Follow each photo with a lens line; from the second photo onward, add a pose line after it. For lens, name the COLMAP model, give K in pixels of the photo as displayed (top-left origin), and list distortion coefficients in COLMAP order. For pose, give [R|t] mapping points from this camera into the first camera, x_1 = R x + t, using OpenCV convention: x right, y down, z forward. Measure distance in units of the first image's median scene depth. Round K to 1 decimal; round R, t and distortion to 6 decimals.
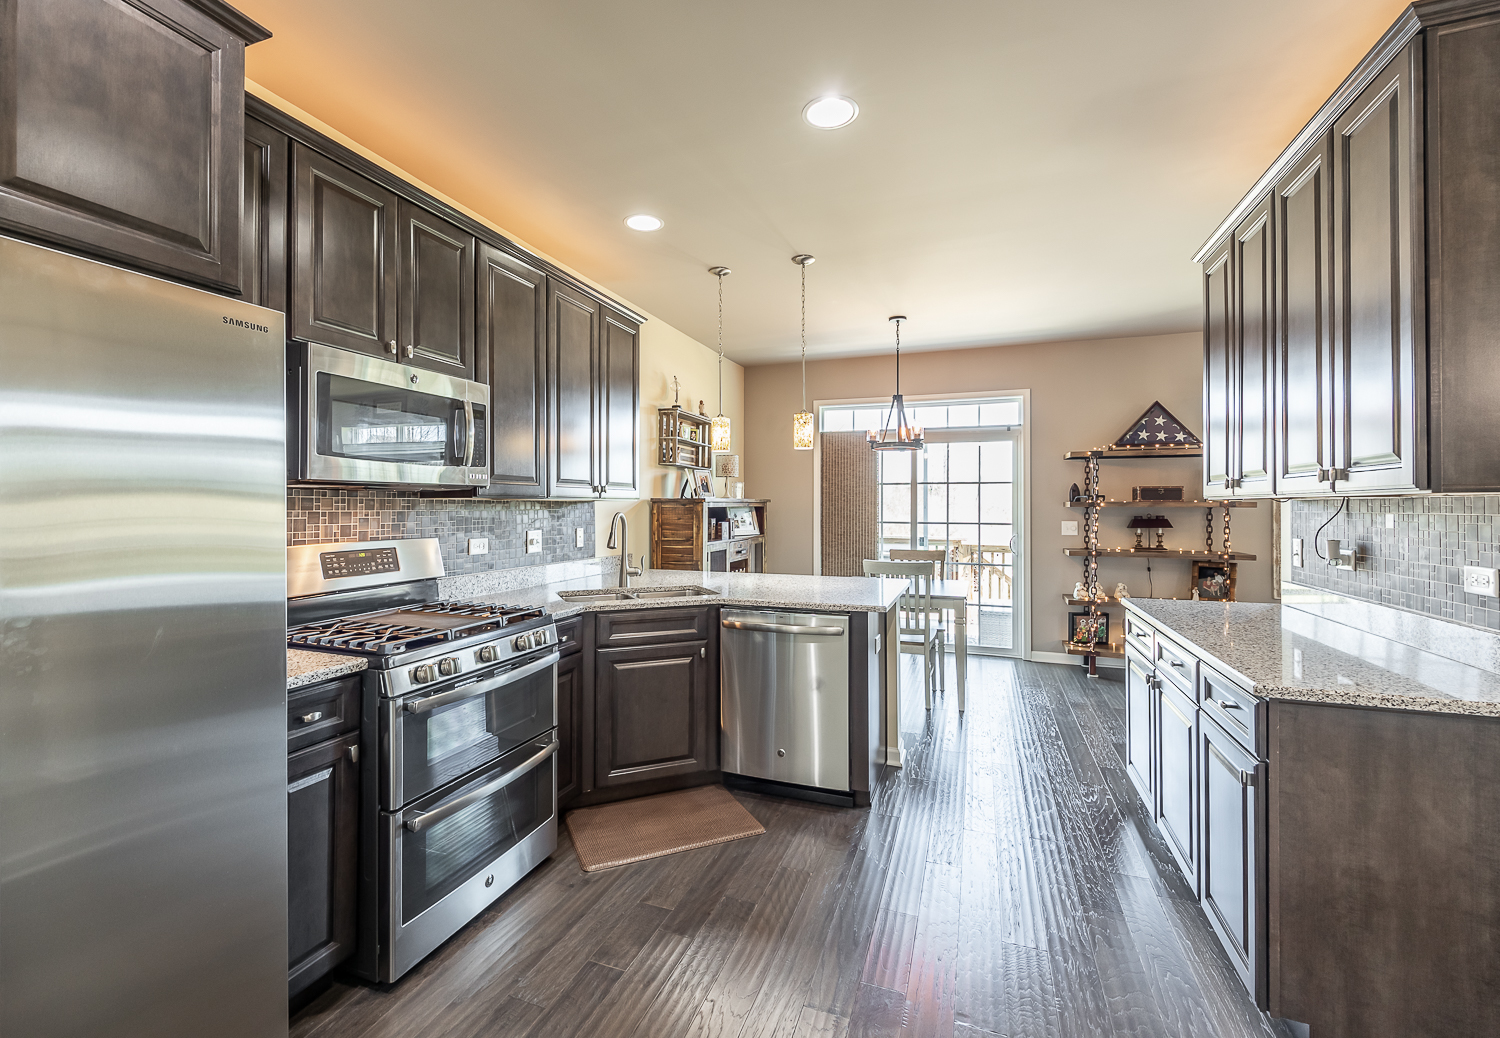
lens RADIAL K [[660.5, 0, 712.5], [0, 660.5, 508.9], [0, 0, 1]] dist [-0.000957, -0.000426]
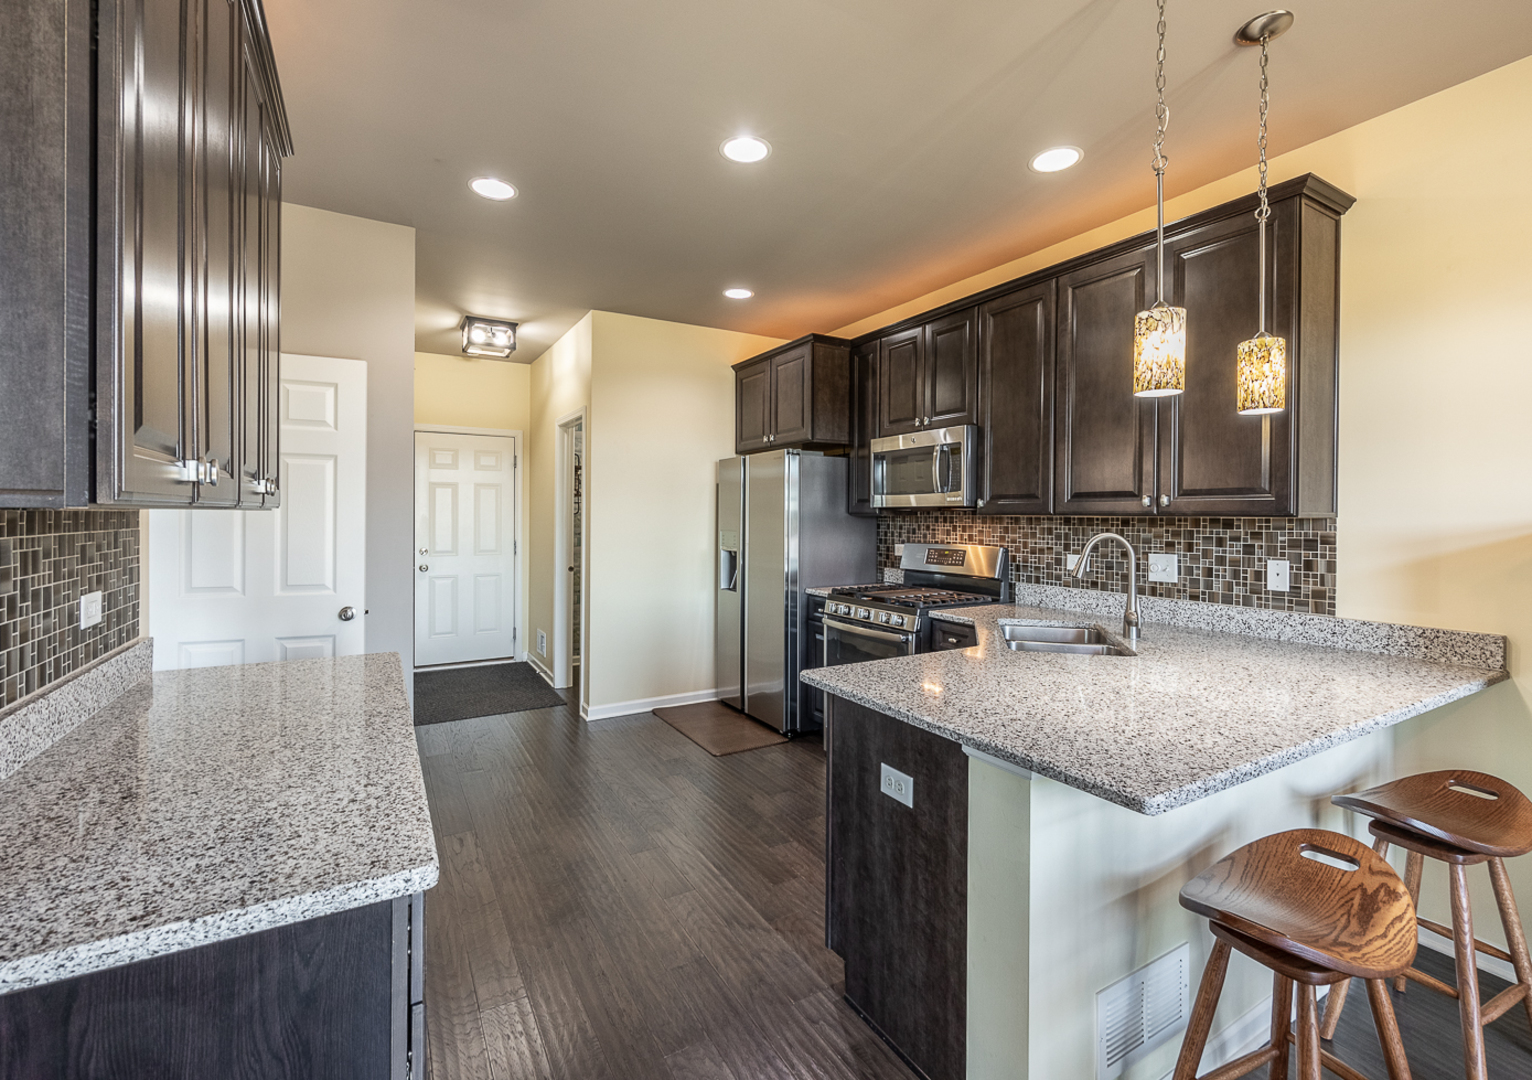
lens RADIAL K [[686.5, 0, 789.0], [0, 686.5, 521.6], [0, 0, 1]] dist [0.000896, 0.000126]
pose [[-0.599228, 0.004544, -0.800565, 0.709130], [-0.005112, 0.999942, 0.009502, -0.012334], [0.800562, 0.009786, -0.599170, 1.194170]]
